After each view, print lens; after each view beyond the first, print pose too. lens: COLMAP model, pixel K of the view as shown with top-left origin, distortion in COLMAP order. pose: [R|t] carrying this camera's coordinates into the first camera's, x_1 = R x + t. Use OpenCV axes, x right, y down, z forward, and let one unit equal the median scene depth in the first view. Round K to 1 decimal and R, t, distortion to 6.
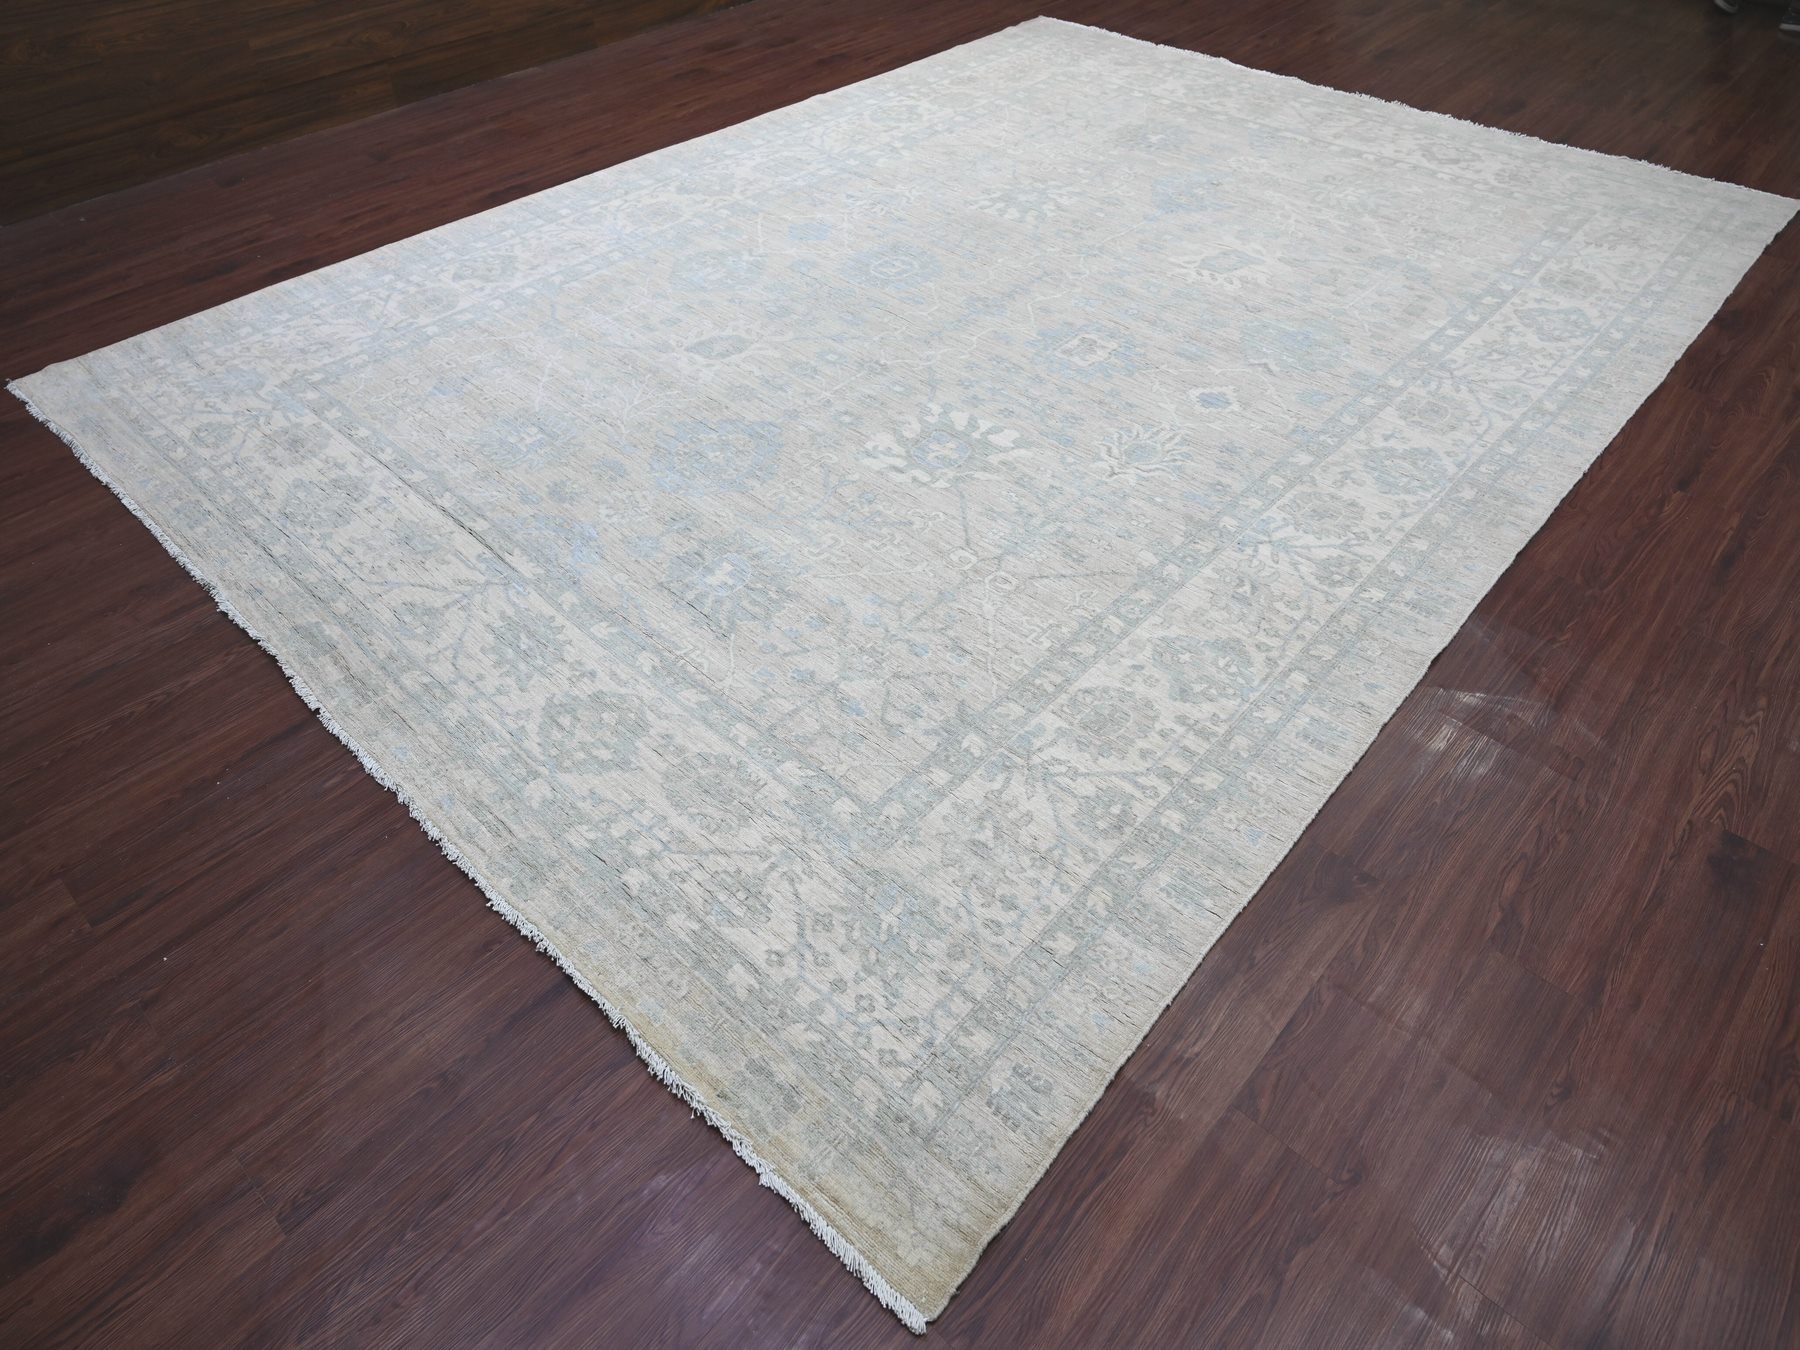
lens RADIAL K [[1223.4, 0, 900.0], [0, 1223.4, 675.0], [0, 0, 1]] dist [-0.012430, 0.005895]
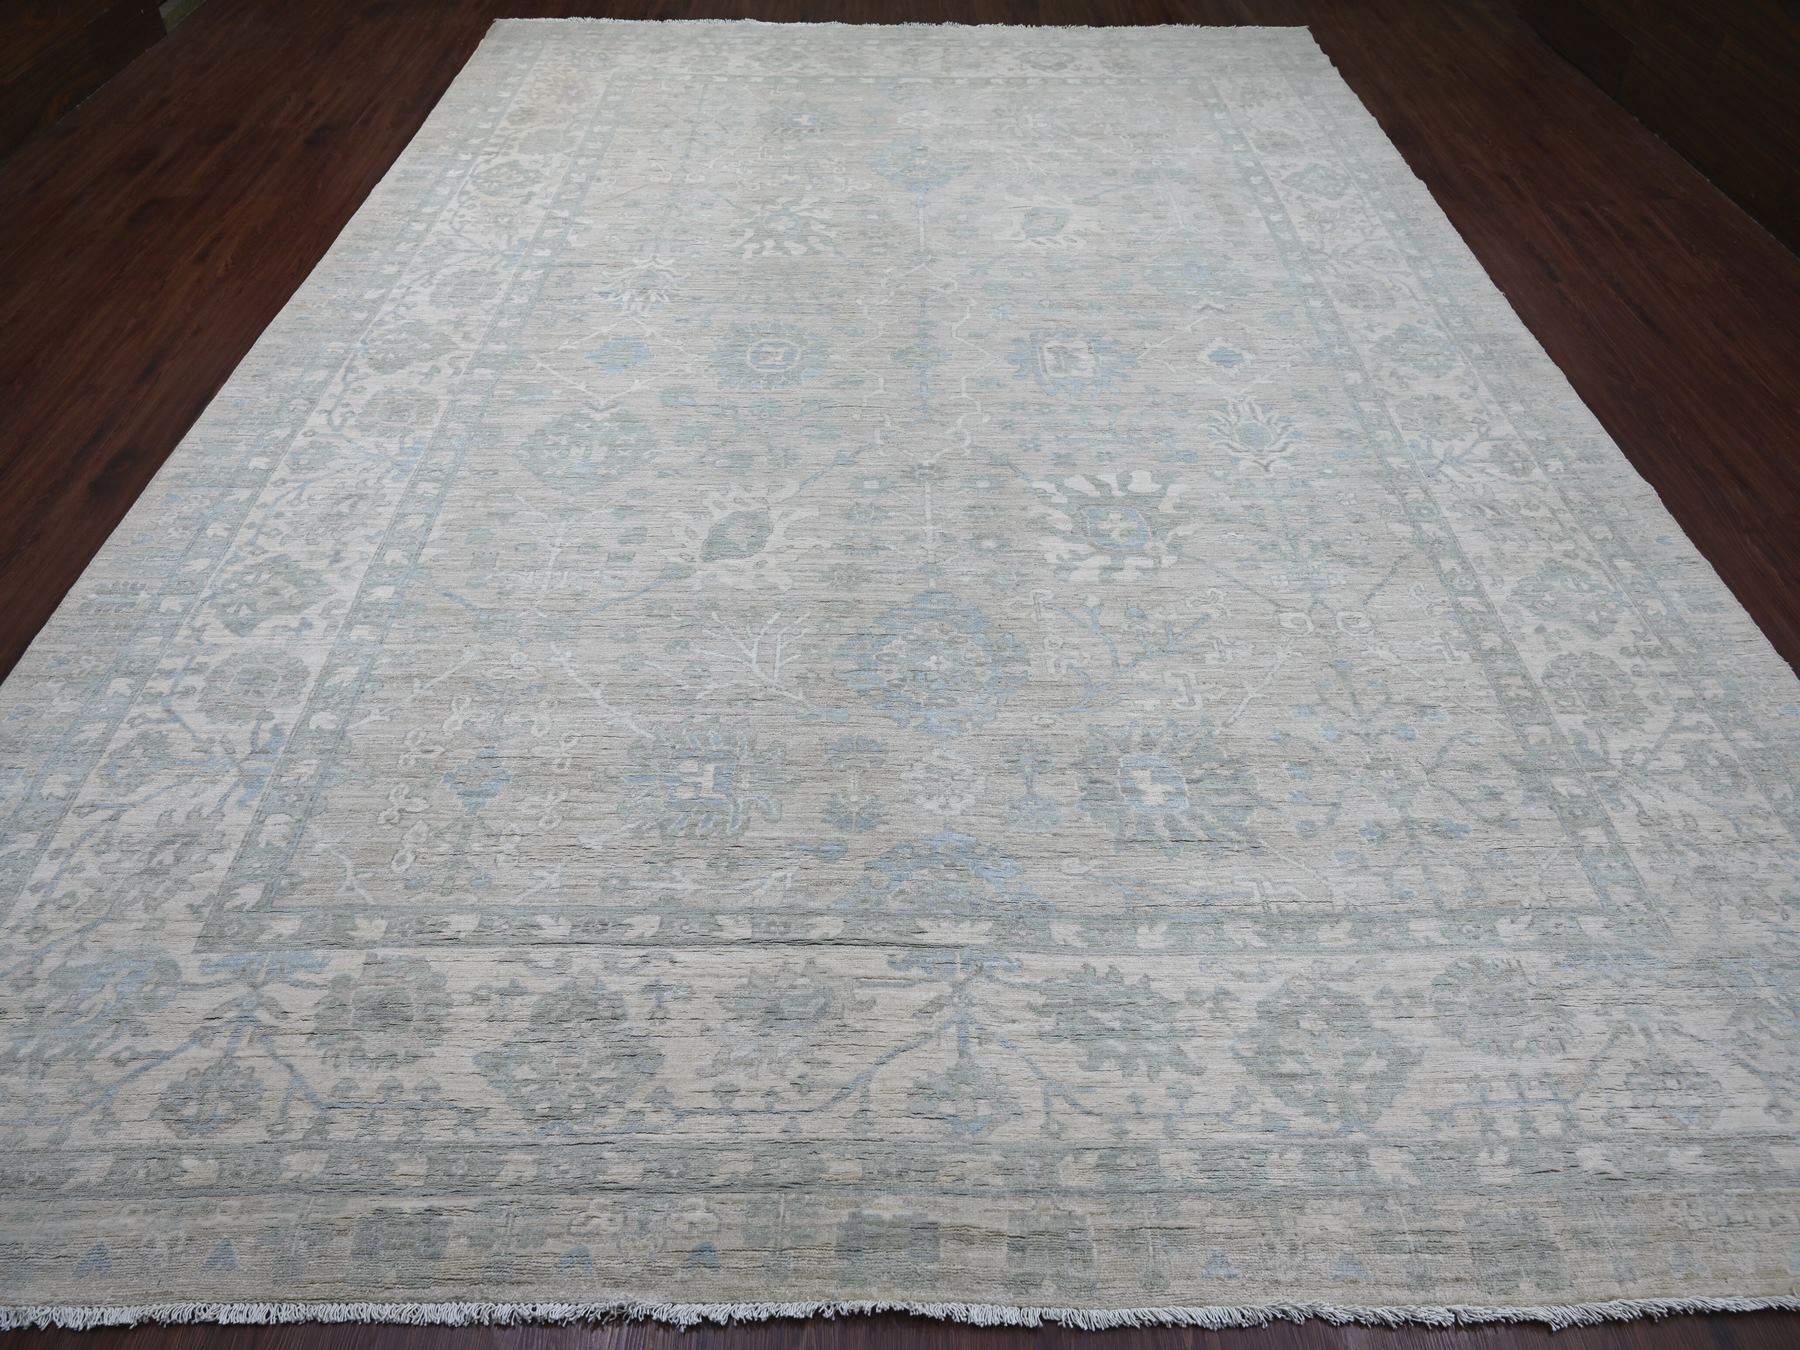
lens RADIAL K [[1223.4, 0, 900.0], [0, 1223.4, 675.0], [0, 0, 1]] dist [-0.012430, 0.005895]
pose [[0.700084, -0.489407, 0.519965, -0.510231], [0.468395, 0.864375, 0.182927, -0.293206], [-0.538970, 0.115485, 0.834371, 0.366091]]
